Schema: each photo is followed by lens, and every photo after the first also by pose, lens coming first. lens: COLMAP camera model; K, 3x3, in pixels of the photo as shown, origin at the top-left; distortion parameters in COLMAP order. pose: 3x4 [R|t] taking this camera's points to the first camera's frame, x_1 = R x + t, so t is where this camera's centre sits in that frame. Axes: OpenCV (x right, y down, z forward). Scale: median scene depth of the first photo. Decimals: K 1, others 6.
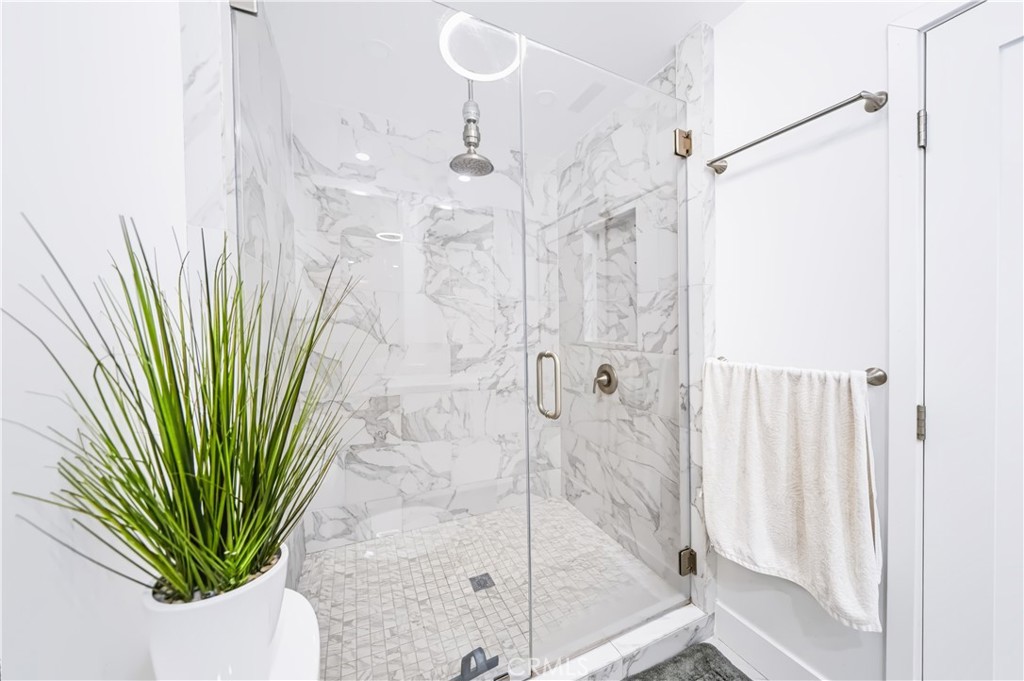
lens RADIAL K [[352.8, 0, 512.4], [0, 352.8, 335.0], [0, 0, 1]] dist [-0.000147, -0.000012]
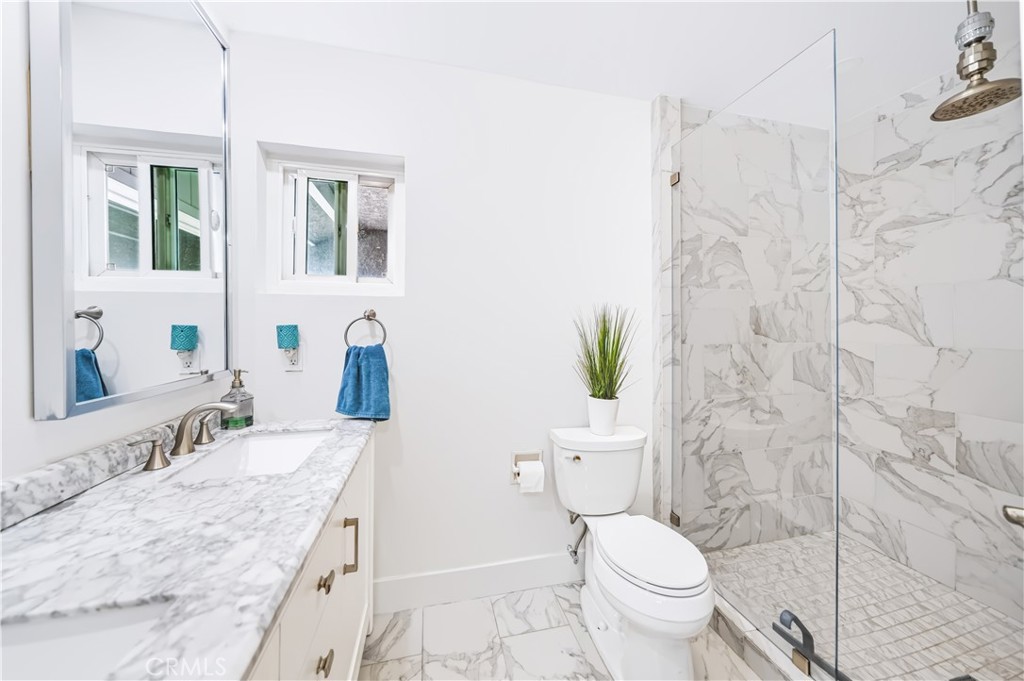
lens RADIAL K [[353.0, 0, 512.6], [0, 353.0, 332.3], [0, 0, 1]] dist [-0.001298, -0.000227]
pose [[-0.187058, 0.004647, -0.982338, 0.659562], [-0.015407, 0.999852, 0.007663, -0.000534], [0.982228, 0.016568, -0.186959, 0.181977]]
